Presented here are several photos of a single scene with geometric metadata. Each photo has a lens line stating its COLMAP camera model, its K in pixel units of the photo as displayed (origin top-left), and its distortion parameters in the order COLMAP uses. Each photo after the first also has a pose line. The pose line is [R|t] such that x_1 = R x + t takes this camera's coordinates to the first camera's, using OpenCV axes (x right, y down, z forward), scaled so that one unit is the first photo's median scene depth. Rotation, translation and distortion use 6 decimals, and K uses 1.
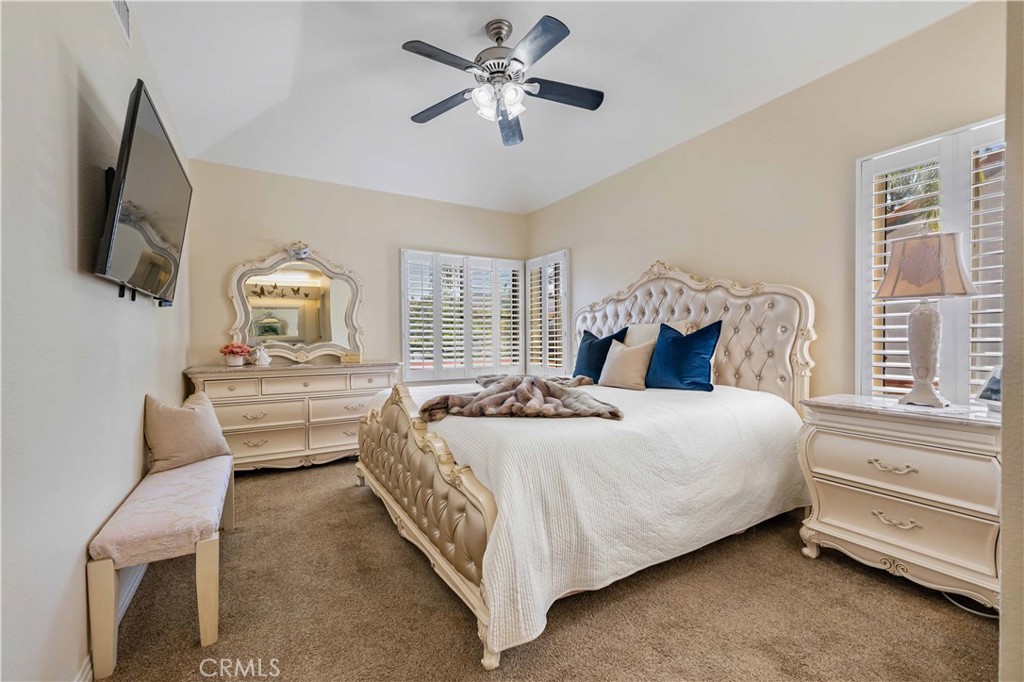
lens RADIAL K [[422.0, 0, 510.1], [0, 422.0, 346.3], [0, 0, 1]] dist [0.000253, -0.000242]
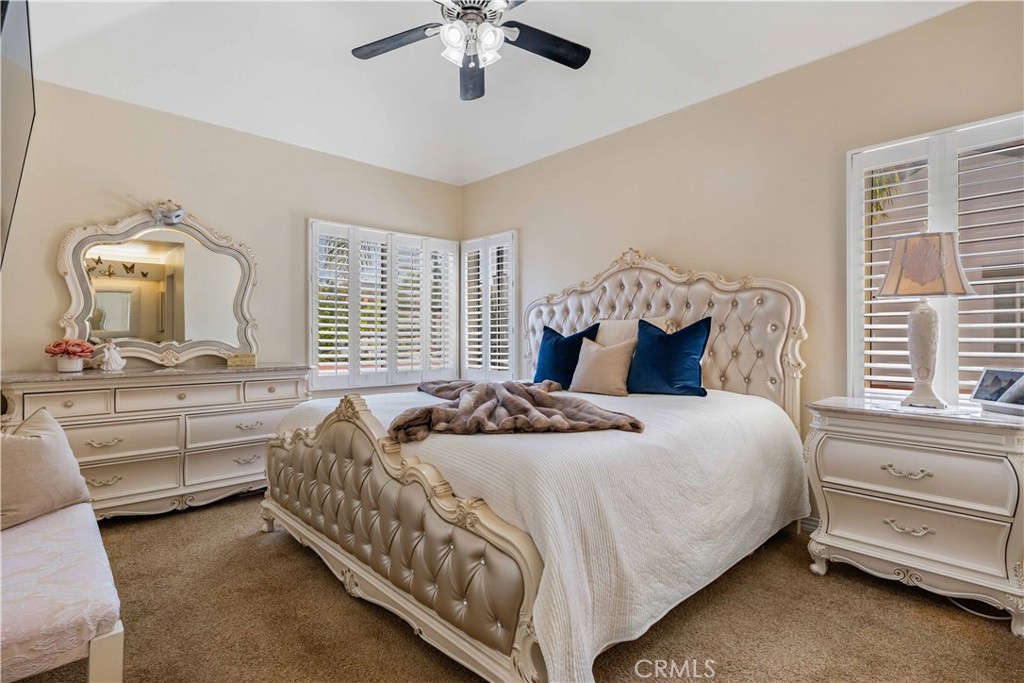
lens RADIAL K [[501.1, 0, 513.4], [0, 501.1, 336.1], [0, 0, 1]] dist [-0.001102, 0.000067]
pose [[0.977515, 0.007222, 0.210743, -0.142325], [-0.003310, 0.999816, -0.018908, 0.000959], [-0.210841, 0.017785, 0.977359, 0.047612]]
